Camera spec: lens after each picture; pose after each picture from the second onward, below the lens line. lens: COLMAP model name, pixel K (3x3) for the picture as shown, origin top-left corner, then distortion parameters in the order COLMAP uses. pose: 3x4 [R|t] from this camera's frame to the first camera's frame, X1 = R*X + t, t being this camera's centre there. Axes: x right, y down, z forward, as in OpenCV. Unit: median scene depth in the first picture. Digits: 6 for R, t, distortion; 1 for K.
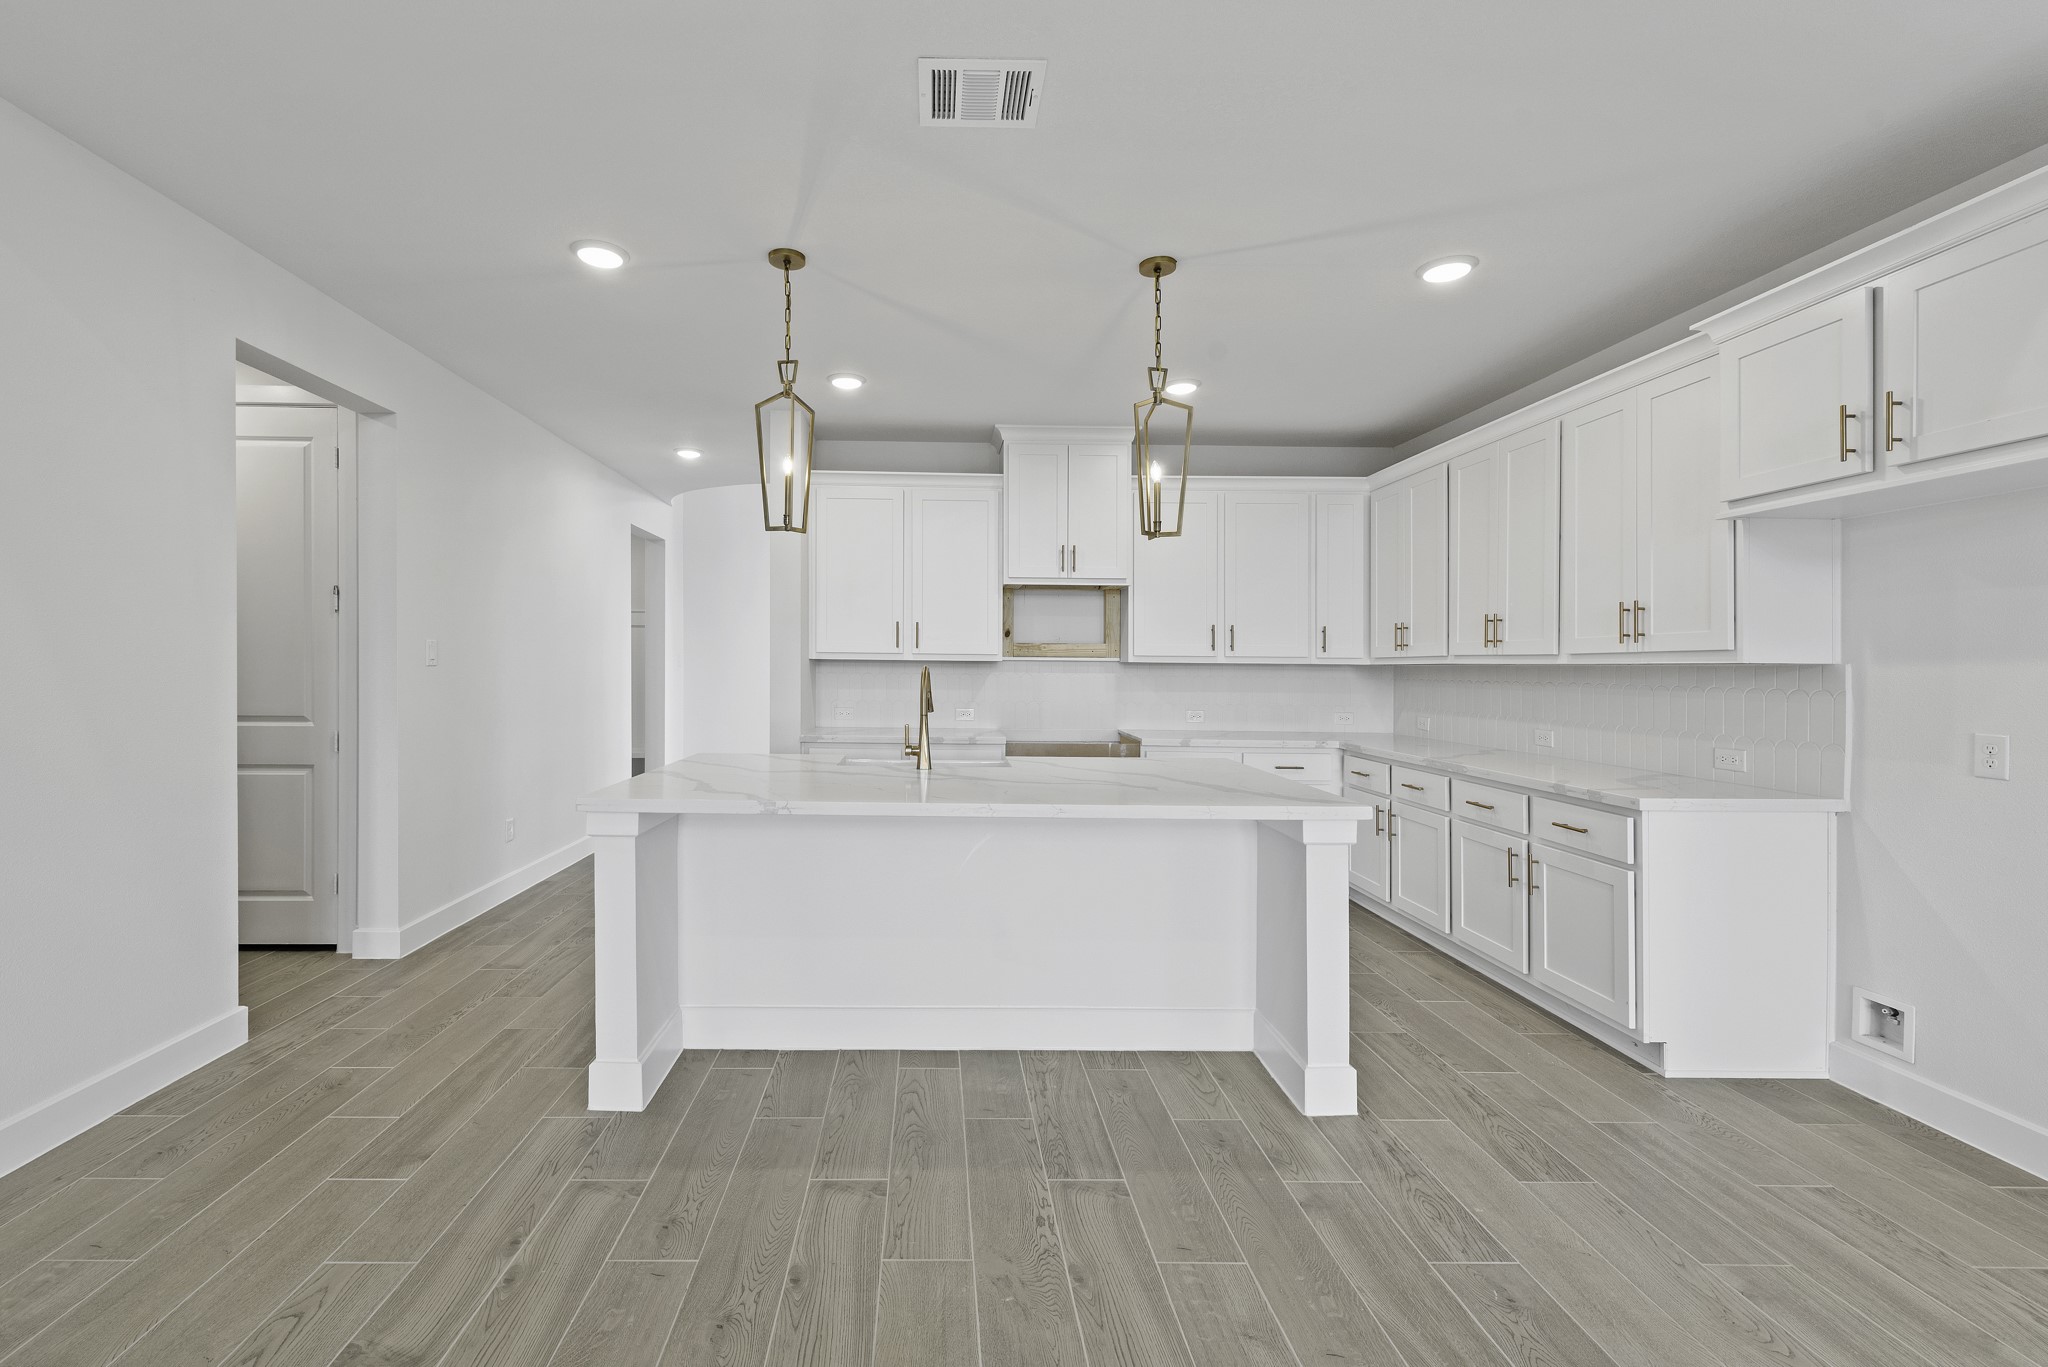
lens RADIAL K [[891.3, 0, 964.4], [0, 891.3, 668.1], [0, 0, 1]] dist [0.001968, 0.000222]
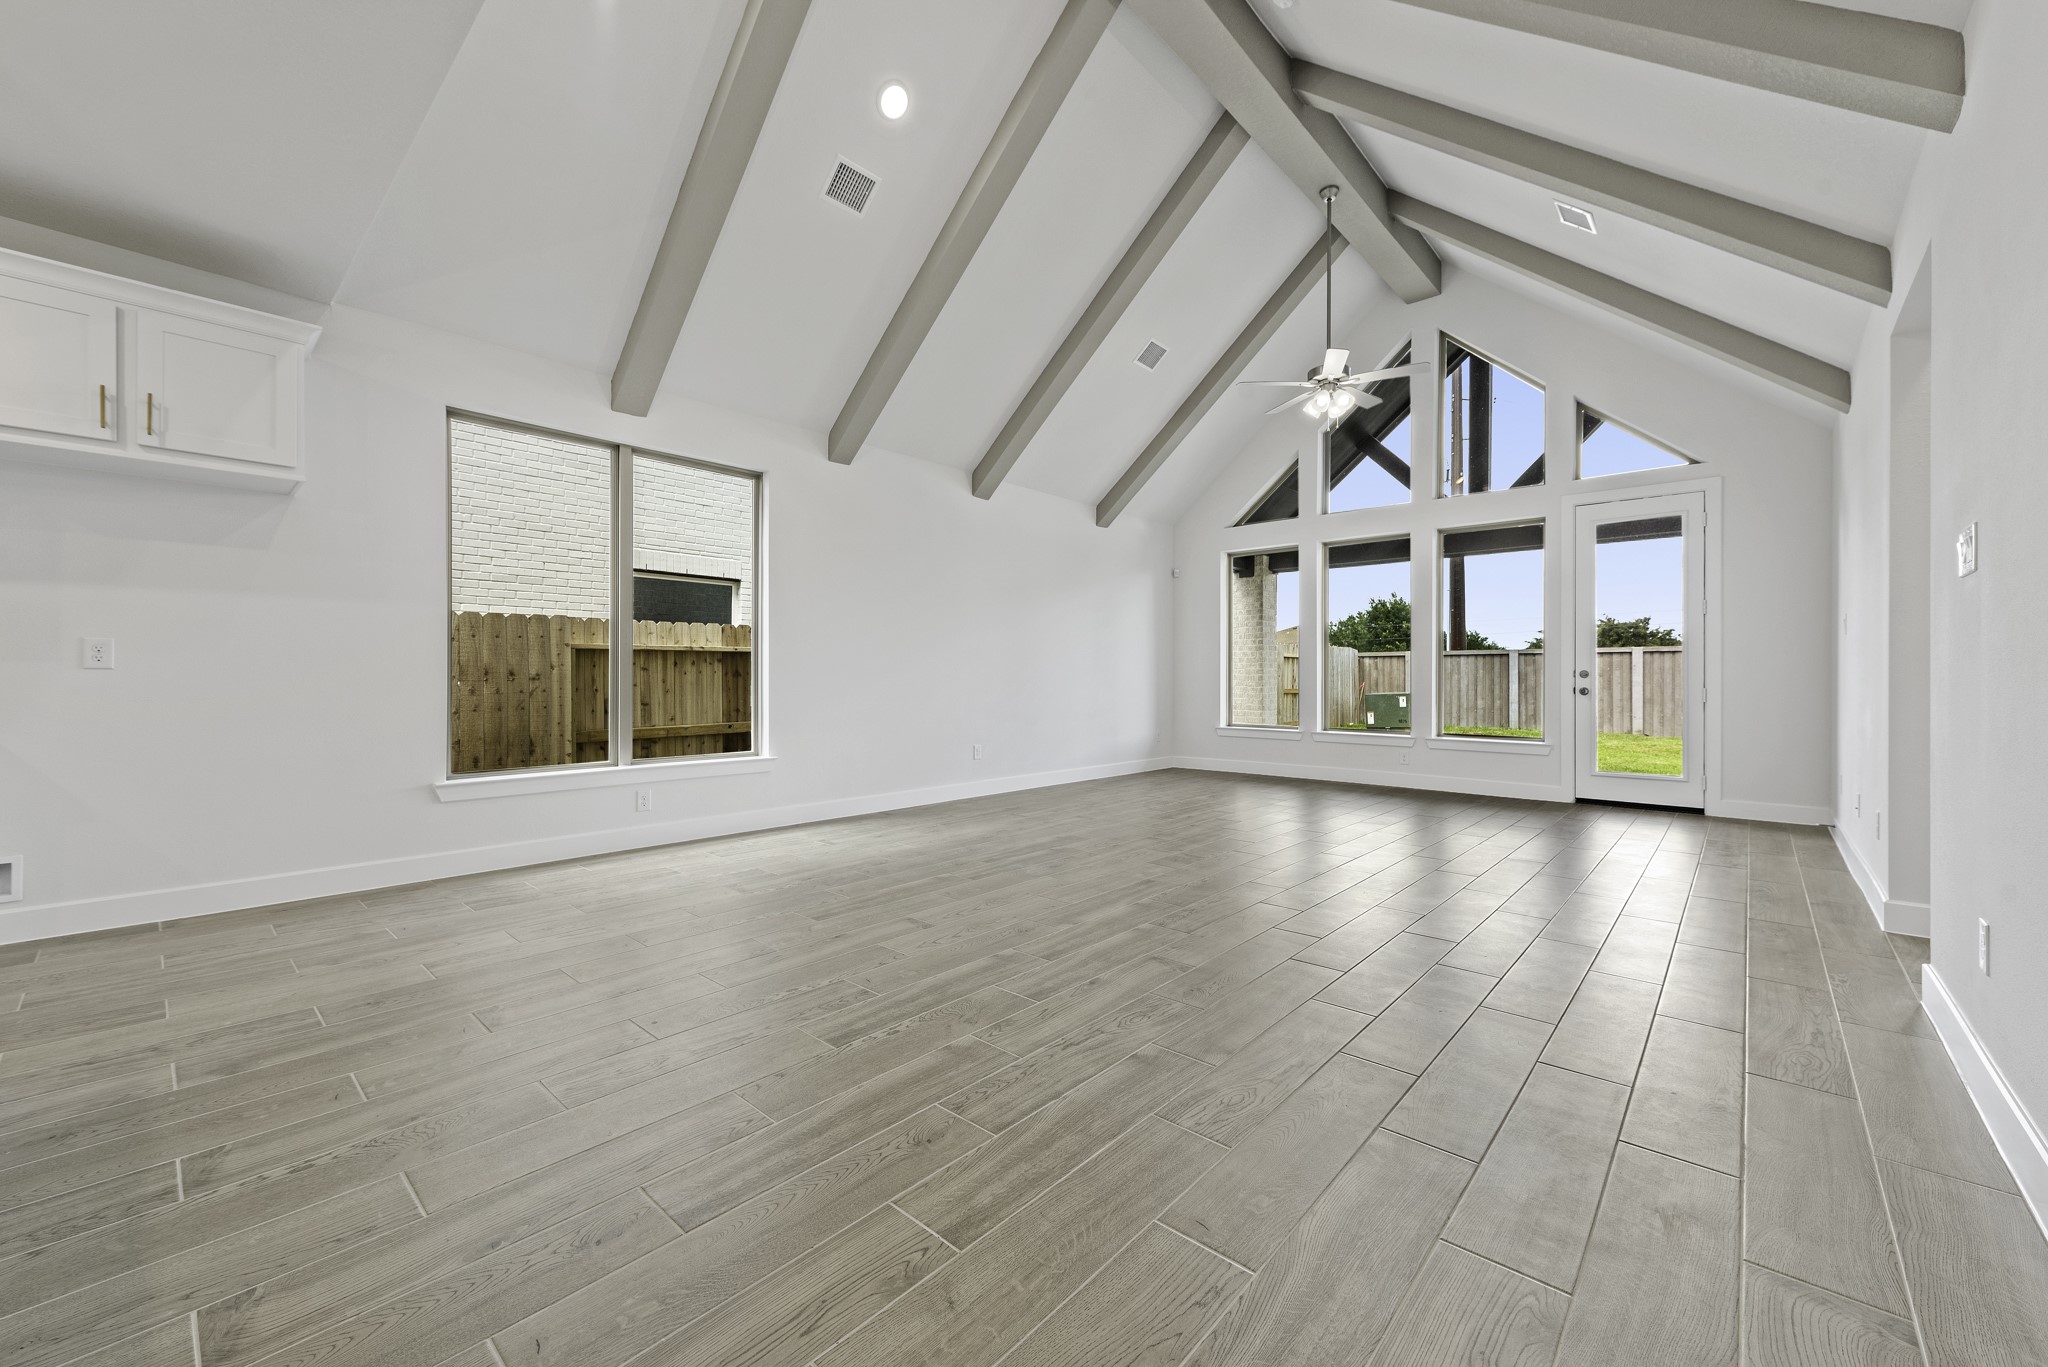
lens RADIAL K [[803.4, 0, 1021.9], [0, 803.4, 677.4], [0, 0, 1]] dist [0.012301, -0.001958]
pose [[-0.729703, -0.014780, 0.683604, -0.442652], [-0.011528, 0.999890, 0.009313, 0.058286], [-0.683667, -0.001085, -0.729793, 0.506460]]
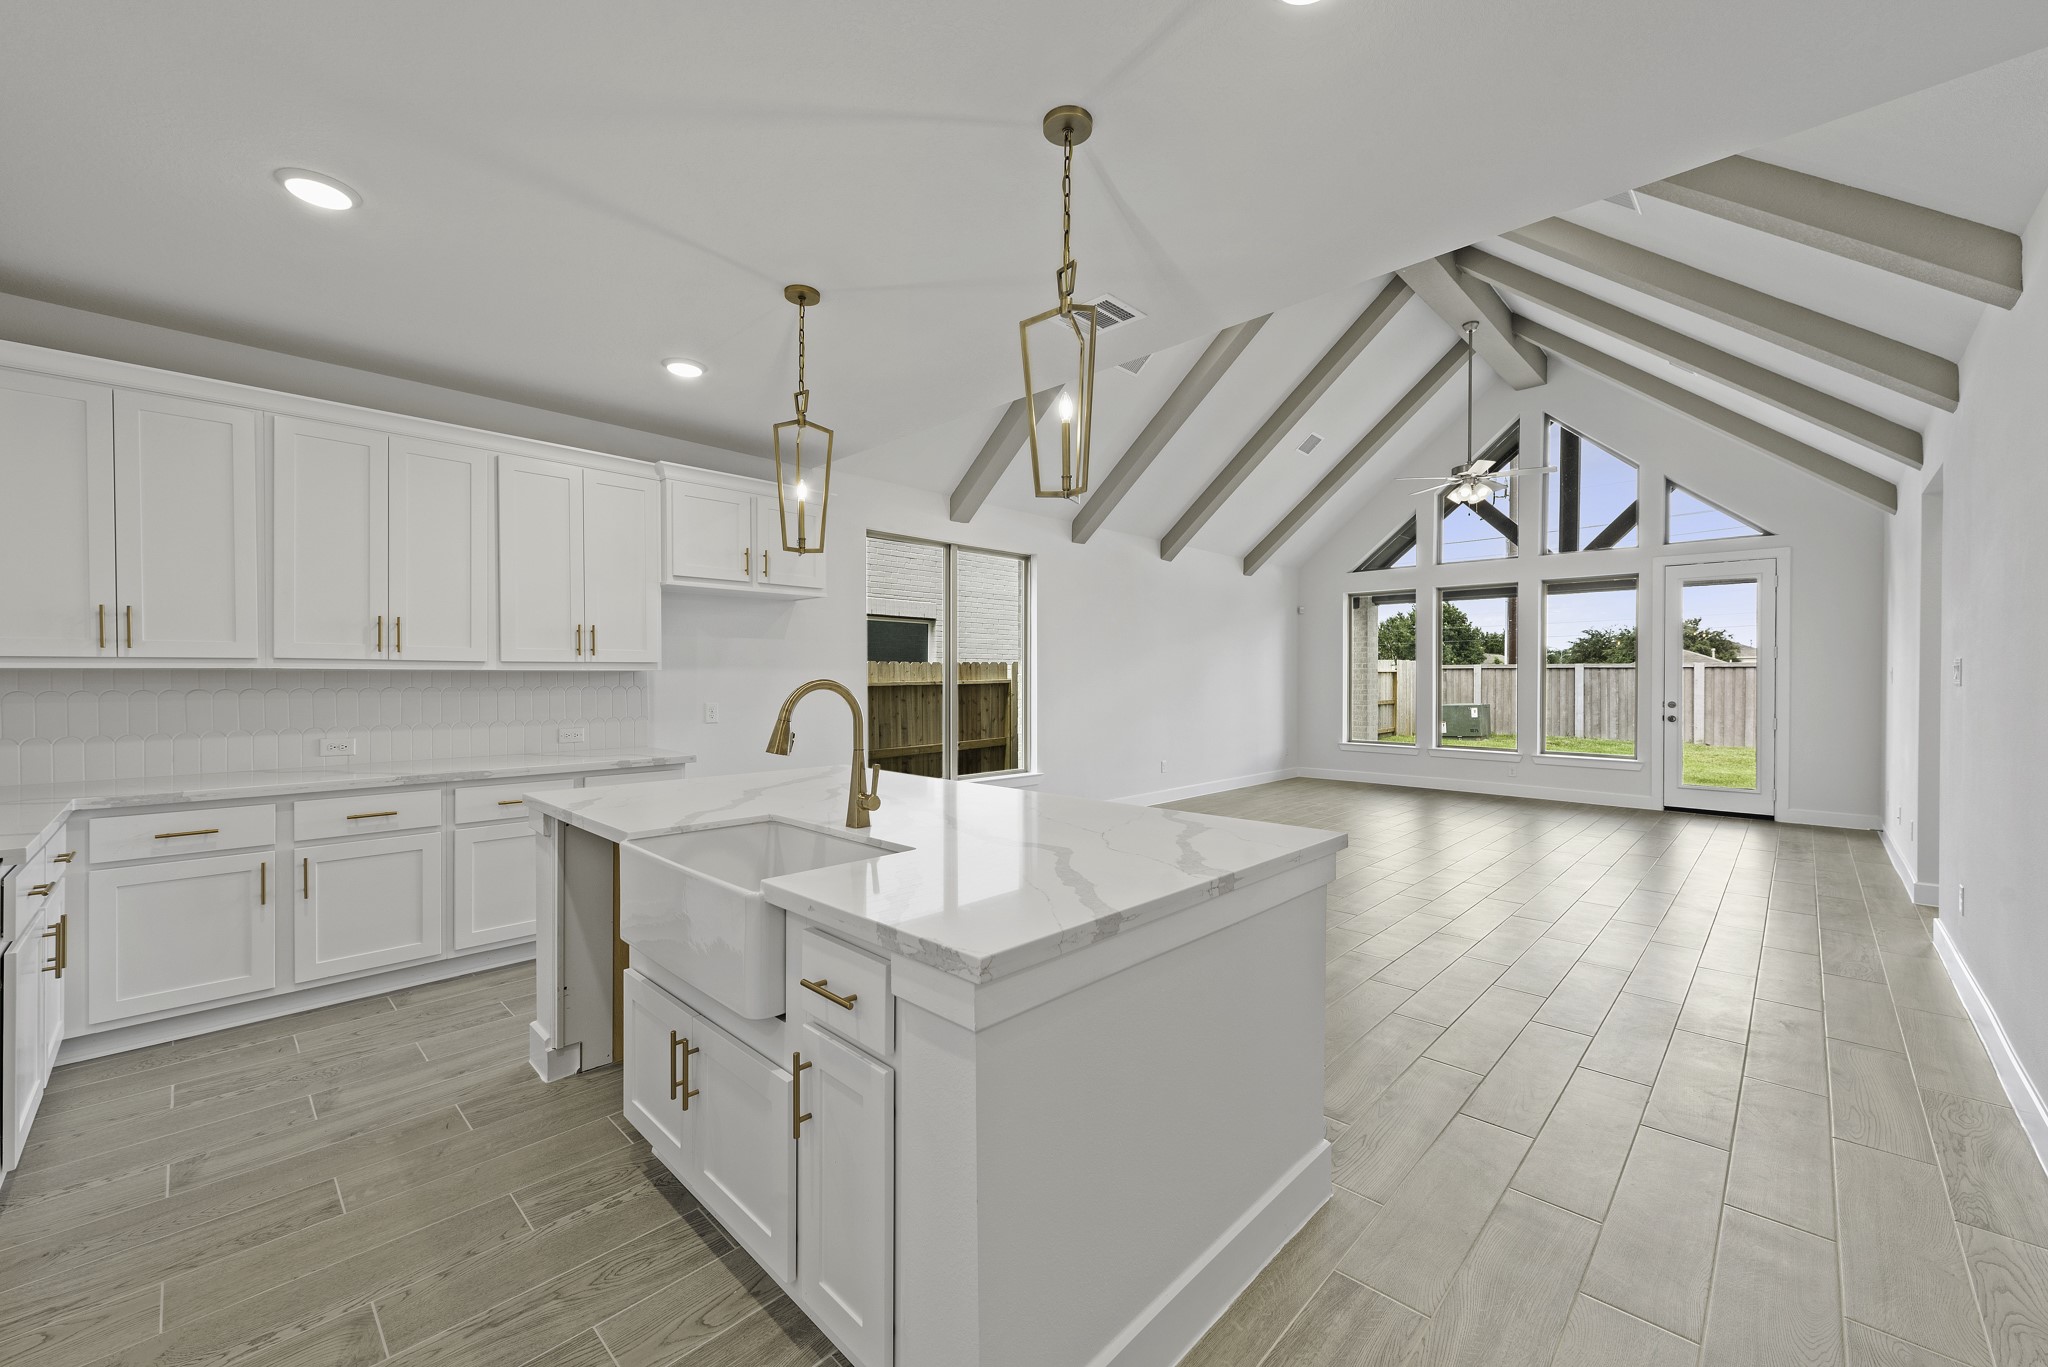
lens RADIAL K [[803.4, 0, 1024.7], [0, 803.4, 683.8], [0, 0, 1]] dist [0.012301, -0.001958]
pose [[-0.707537, -0.020253, 0.706386, -0.434587], [-0.010014, 0.999776, 0.018635, -0.011164], [-0.706605, 0.006112, -0.707581, 1.014562]]
